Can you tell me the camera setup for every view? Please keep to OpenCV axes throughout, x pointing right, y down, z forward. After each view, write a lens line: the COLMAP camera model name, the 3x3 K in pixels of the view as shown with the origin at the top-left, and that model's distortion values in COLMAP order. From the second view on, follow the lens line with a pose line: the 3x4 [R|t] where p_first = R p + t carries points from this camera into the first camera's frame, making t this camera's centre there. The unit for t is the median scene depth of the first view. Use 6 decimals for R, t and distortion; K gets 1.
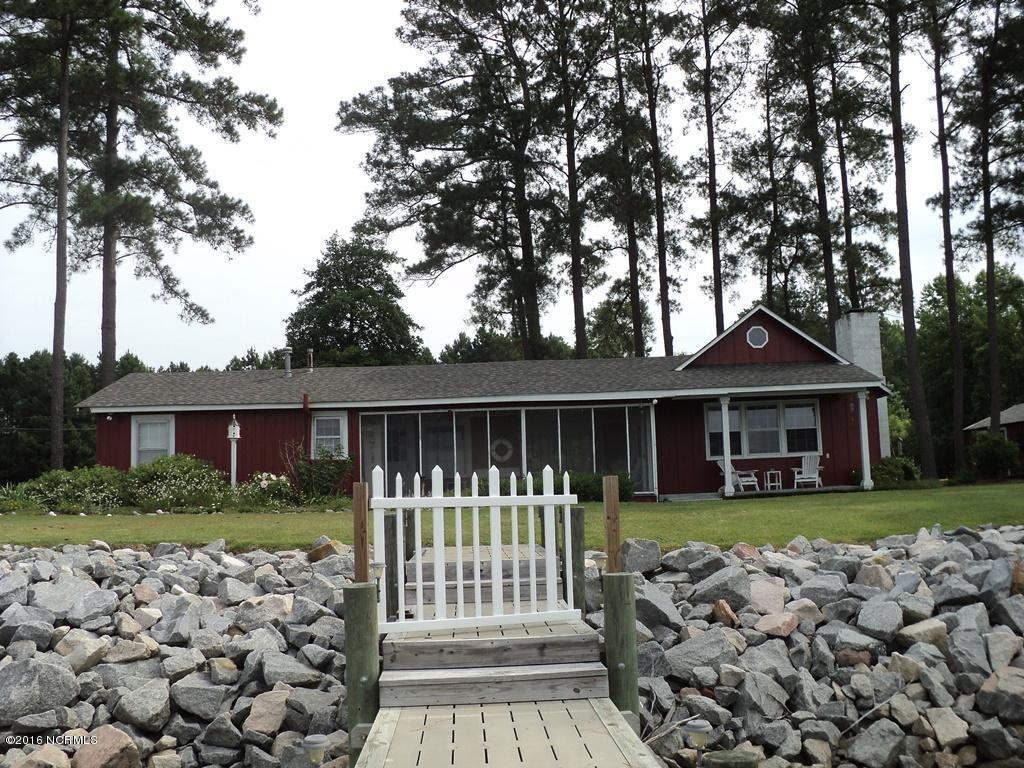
lens RADIAL K [[1046.3, 0, 512.0], [0, 1046.3, 384.0], [0, 0, 1]] dist [-0.203411, 0.227076]
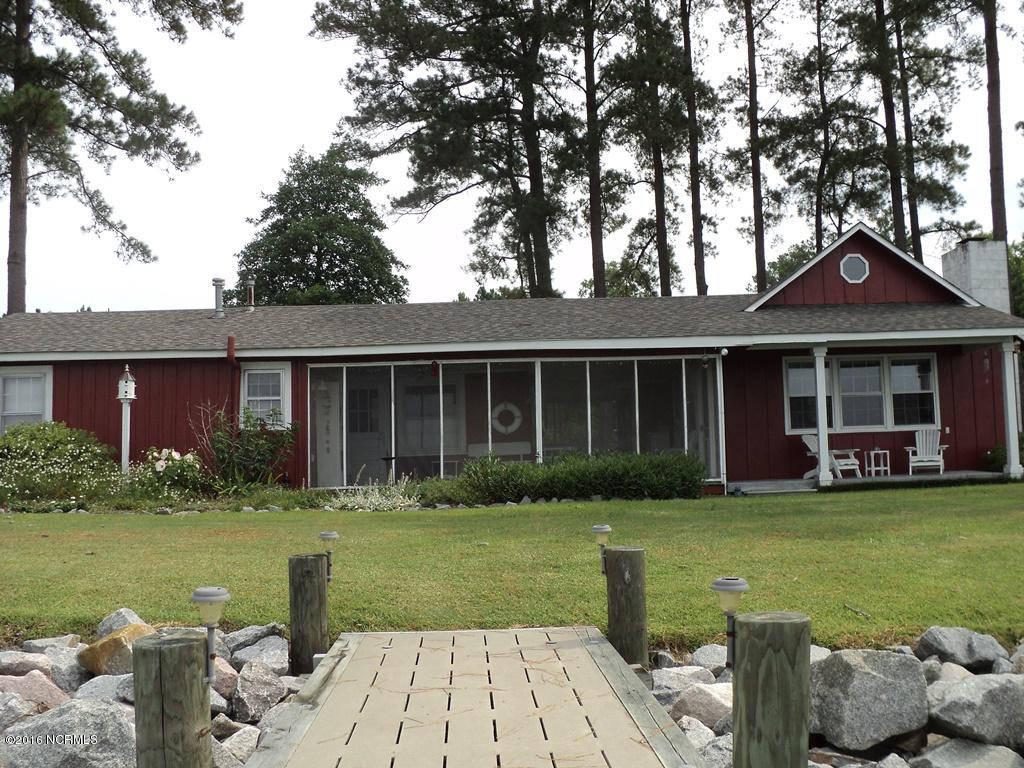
lens RADIAL K [[1046.3, 0, 512.0], [0, 1046.3, 384.0], [0, 0, 1]] dist [-0.203411, 0.227076]
pose [[0.999966, 0.008261, 0.000067, -0.004035], [-0.008259, 0.999469, 0.031519, 0.010000], [0.000193, -0.031518, 0.999503, 0.167256]]
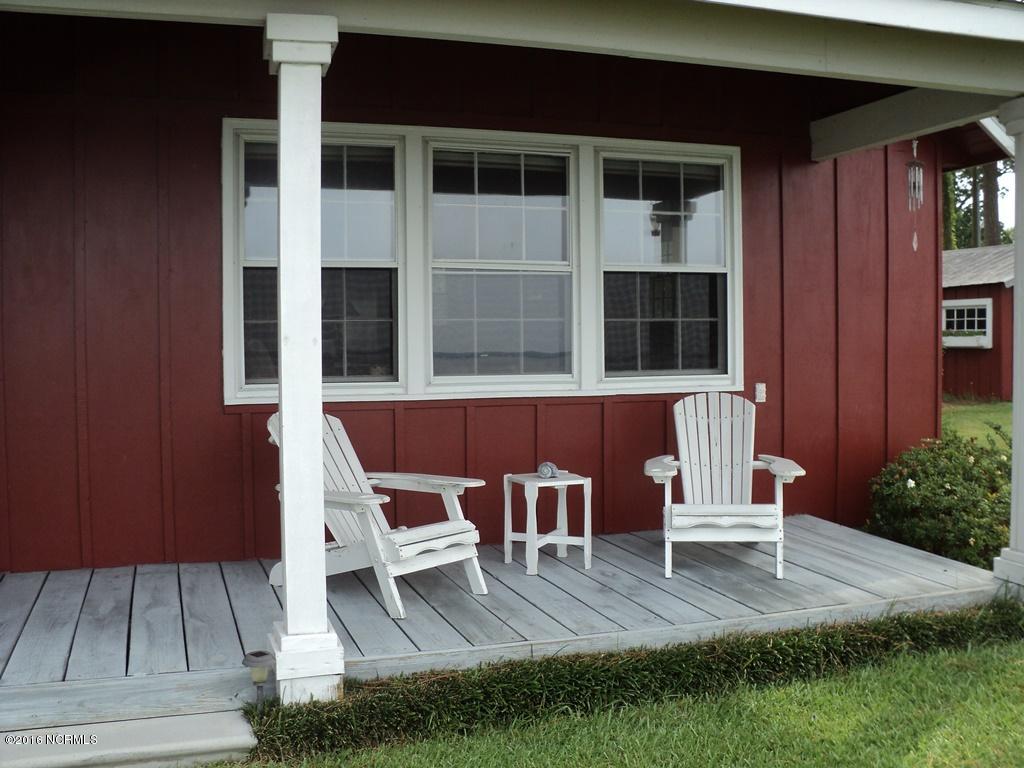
lens RADIAL K [[1046.3, 0, 512.0], [0, 1046.3, 384.0], [0, 0, 1]] dist [-0.203411, 0.227076]
pose [[0.944288, 0.013748, 0.328832, 0.107703], [-0.060954, 0.989148, 0.133684, 0.024361], [-0.323425, -0.146280, 0.934879, 0.491219]]
